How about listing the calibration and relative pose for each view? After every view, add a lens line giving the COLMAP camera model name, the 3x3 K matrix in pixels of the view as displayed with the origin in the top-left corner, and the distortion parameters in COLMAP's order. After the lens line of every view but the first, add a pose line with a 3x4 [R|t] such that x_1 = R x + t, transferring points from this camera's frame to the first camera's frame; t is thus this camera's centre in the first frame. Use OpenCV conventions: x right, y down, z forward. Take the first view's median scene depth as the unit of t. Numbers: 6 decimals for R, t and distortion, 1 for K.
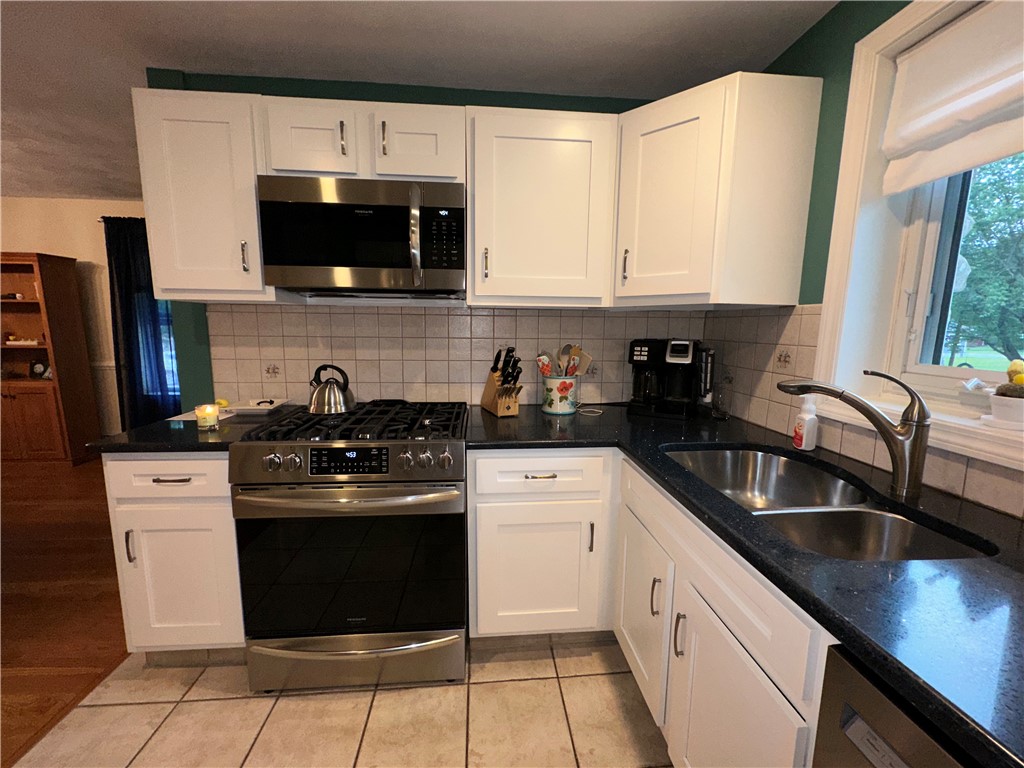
lens RADIAL K [[404.7, 0, 511.4], [0, 404.7, 384.0], [0, 0, 1]] dist [-0.001414, -0.000519]
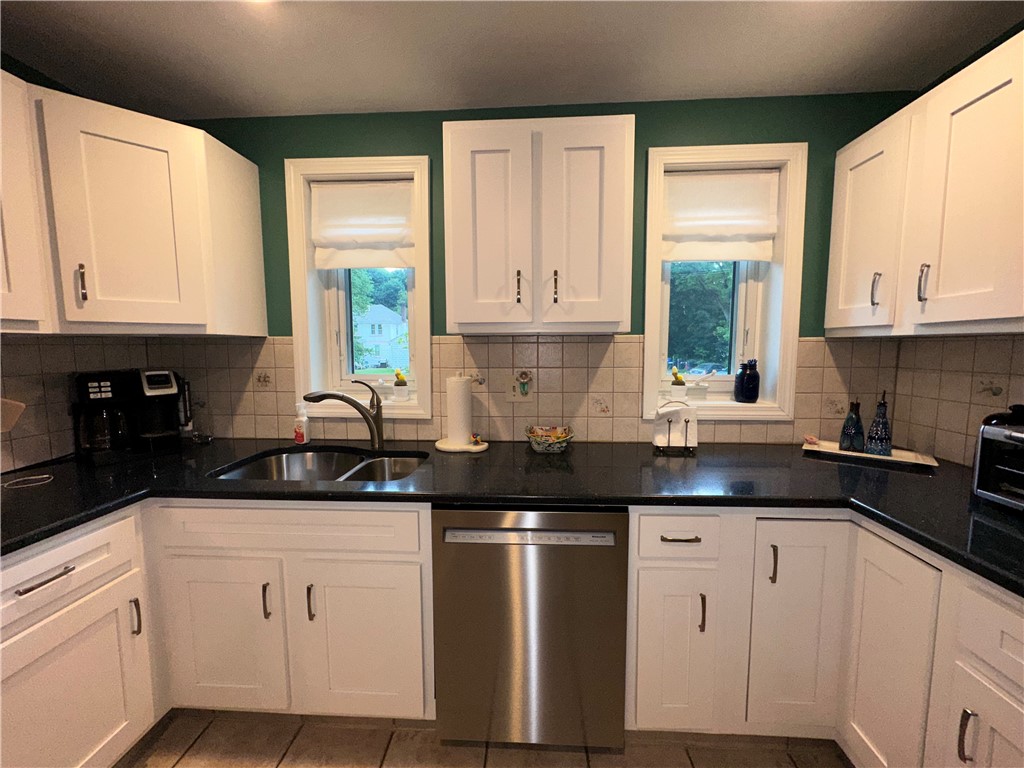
lens RADIAL K [[404.7, 0, 515.0], [0, 404.7, 382.0], [0, 0, 1]] dist [-0.001414, -0.000519]
pose [[0.133525, -0.100976, 0.985888, -0.449248], [0.143452, 0.986288, 0.081588, -0.045544], [-0.980608, 0.130533, 0.146179, 0.069178]]
